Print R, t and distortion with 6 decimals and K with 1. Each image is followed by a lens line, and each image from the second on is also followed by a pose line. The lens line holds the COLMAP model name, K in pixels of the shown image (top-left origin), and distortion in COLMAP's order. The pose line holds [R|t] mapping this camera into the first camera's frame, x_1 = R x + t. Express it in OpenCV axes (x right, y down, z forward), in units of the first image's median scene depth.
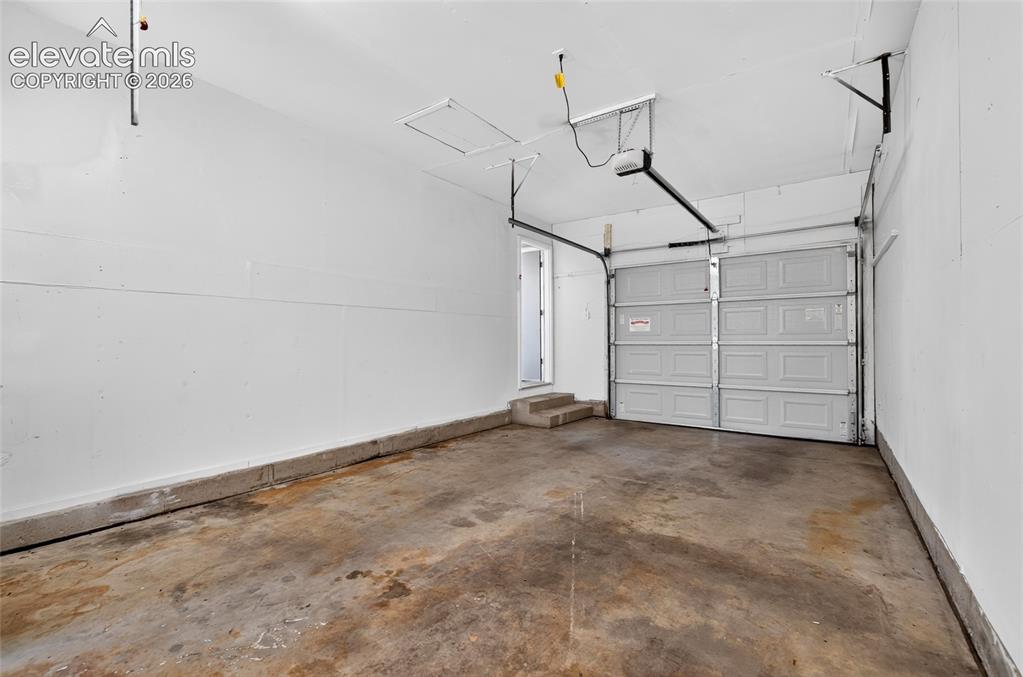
lens RADIAL K [[444.8, 0, 511.1], [0, 444.8, 339.7], [0, 0, 1]] dist [-0.001333, -0.000617]
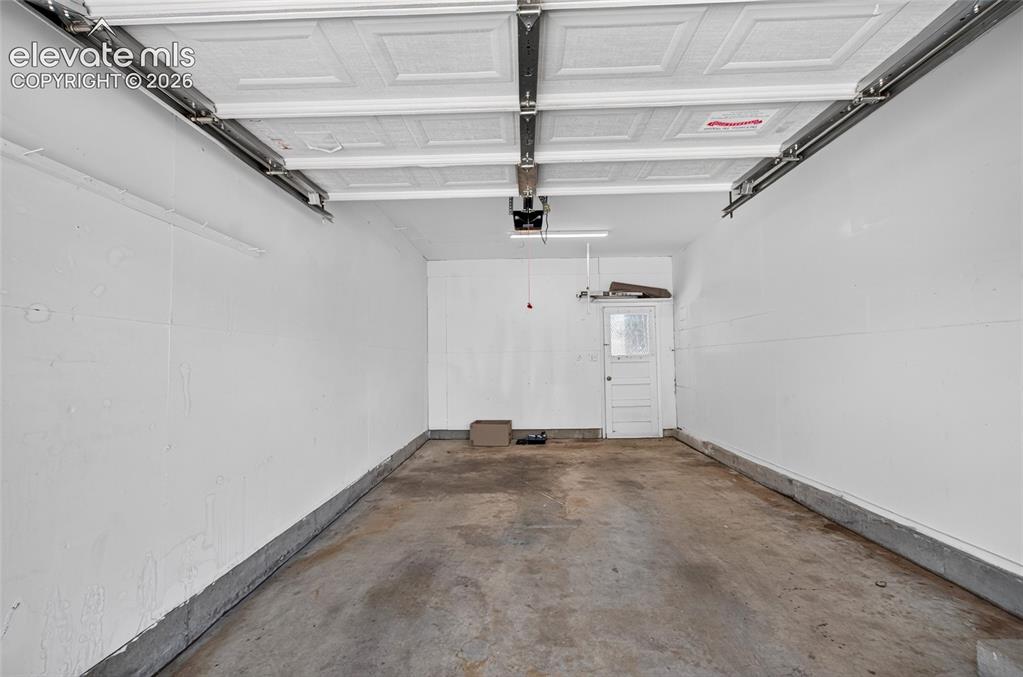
lens RADIAL K [[444.8, 0, 511.3], [0, 444.8, 341.2], [0, 0, 1]] dist [-0.001333, -0.000617]
pose [[-0.832215, -0.011211, -0.554340, 0.956588], [0.016323, 0.998867, -0.044706, -0.047600], [0.554213, -0.046254, -0.831089, 1.956667]]
